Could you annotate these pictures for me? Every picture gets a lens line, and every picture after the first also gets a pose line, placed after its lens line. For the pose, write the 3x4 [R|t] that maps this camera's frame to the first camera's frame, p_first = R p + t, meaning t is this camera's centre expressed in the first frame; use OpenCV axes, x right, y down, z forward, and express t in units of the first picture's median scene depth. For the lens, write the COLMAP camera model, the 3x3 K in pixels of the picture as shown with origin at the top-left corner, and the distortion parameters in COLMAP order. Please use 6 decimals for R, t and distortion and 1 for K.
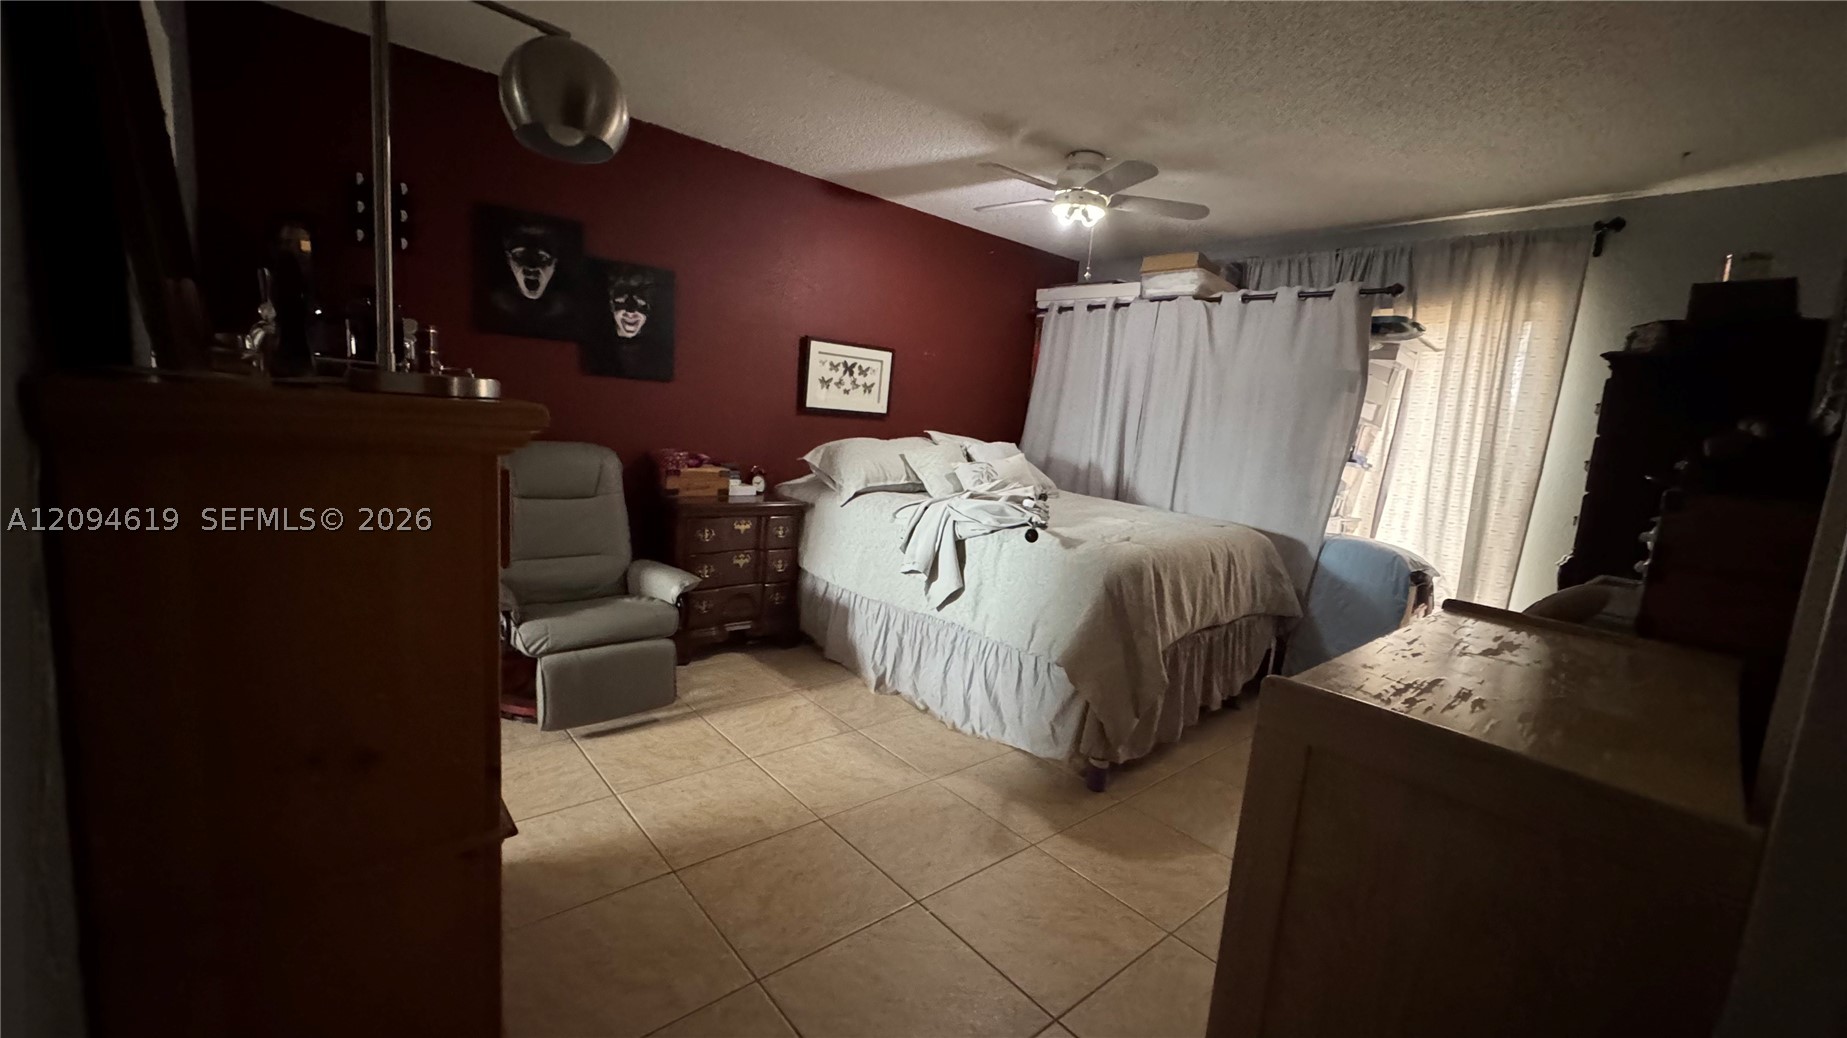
lens RADIAL K [[755.8, 0, 935.7], [0, 755.8, 517.3], [0, 0, 1]] dist [0.055786, -0.000025]
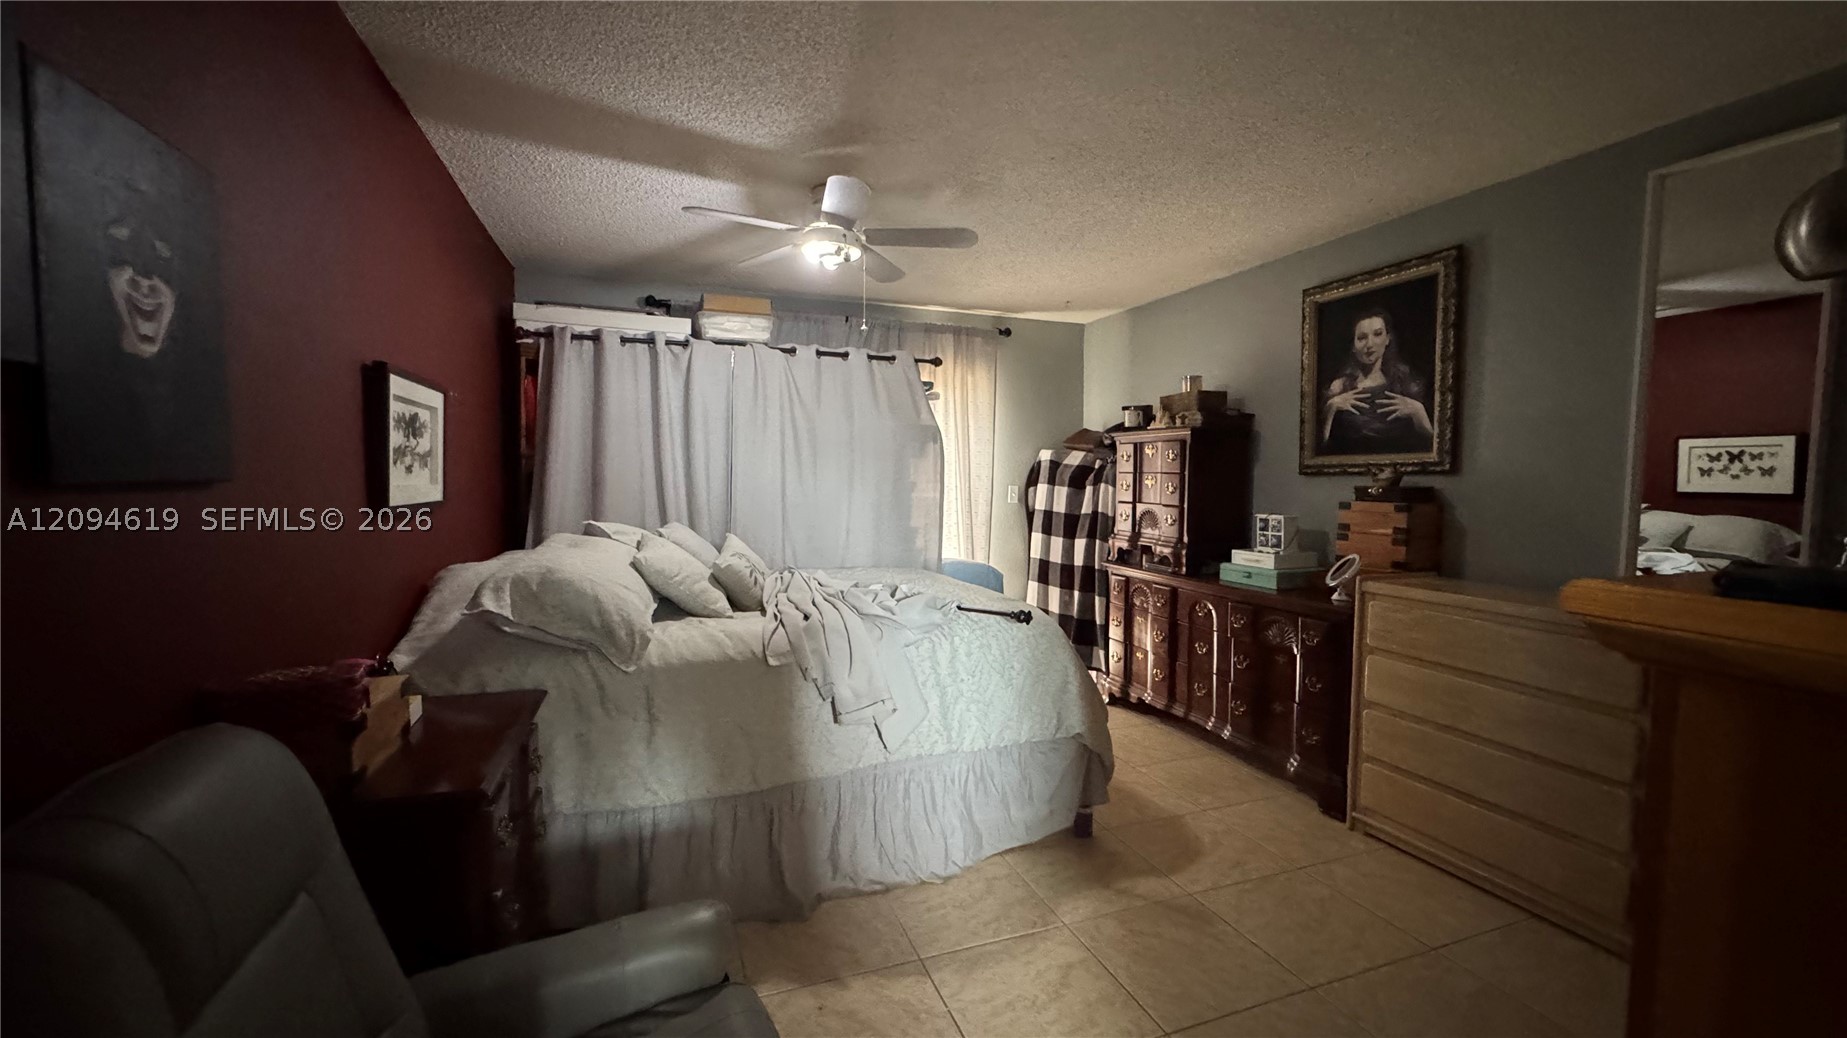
lens RADIAL K [[755.8, 0, 935.7], [0, 755.8, 517.3], [0, 0, 1]] dist [0.055786, -0.000025]
pose [[0.350842, -0.133812, 0.926825, -0.598576], [0.166737, 0.982849, 0.078783, -0.142487], [-0.921471, 0.126896, 0.367136, 0.590586]]
